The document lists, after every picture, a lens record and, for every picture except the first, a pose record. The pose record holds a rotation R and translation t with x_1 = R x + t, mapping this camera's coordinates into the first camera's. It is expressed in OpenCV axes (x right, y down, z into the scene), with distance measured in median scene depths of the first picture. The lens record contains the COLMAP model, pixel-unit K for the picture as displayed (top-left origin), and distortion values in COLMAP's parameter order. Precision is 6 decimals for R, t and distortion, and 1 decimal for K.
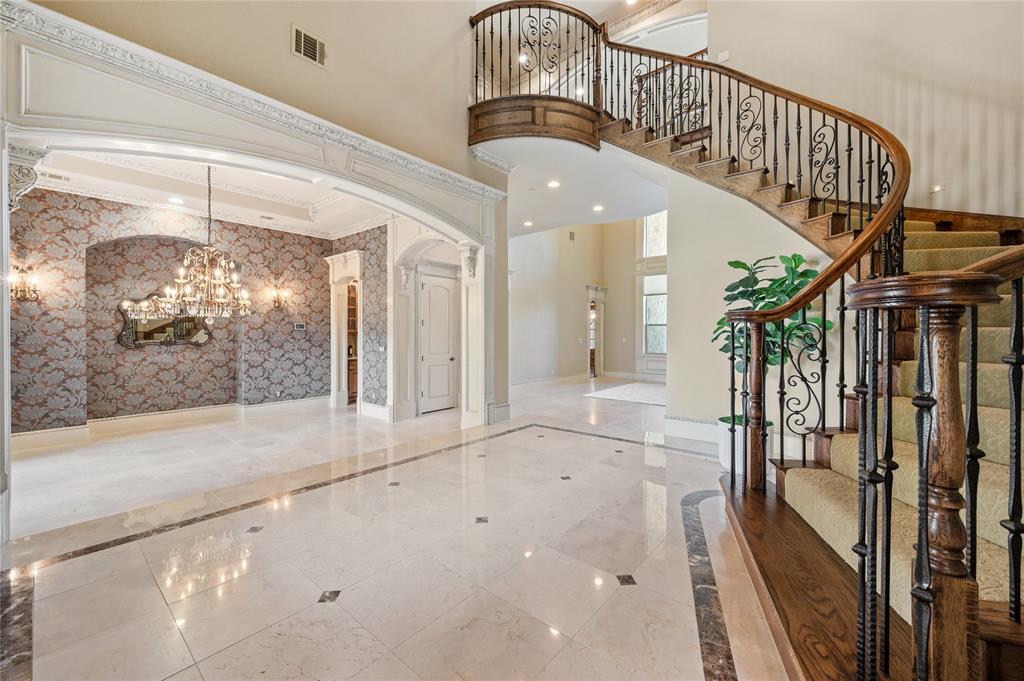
lens RADIAL K [[402.6, 0, 511.3], [0, 402.6, 333.7], [0, 0, 1]] dist [-0.008324, 0.000303]
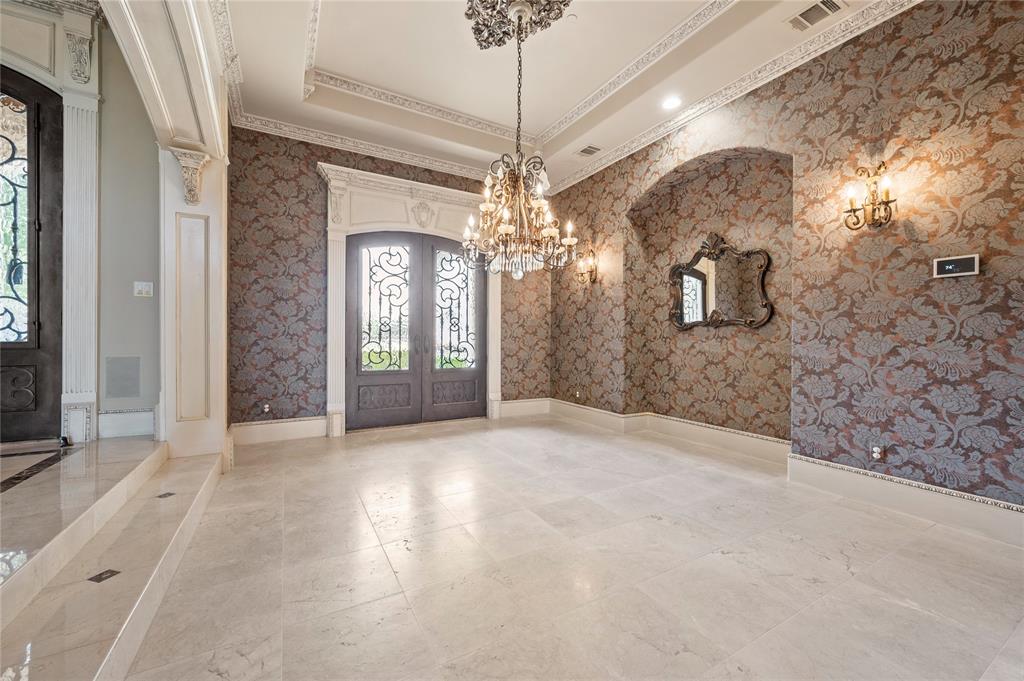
lens RADIAL K [[402.6, 0, 511.3], [0, 402.6, 340.8], [0, 0, 1]] dist [-0.008324, 0.000303]
pose [[-0.340669, 0.004020, -0.940175, -0.110622], [-0.008997, 0.999931, 0.007536, 0.046480], [0.940140, 0.011026, -0.340609, 0.840267]]
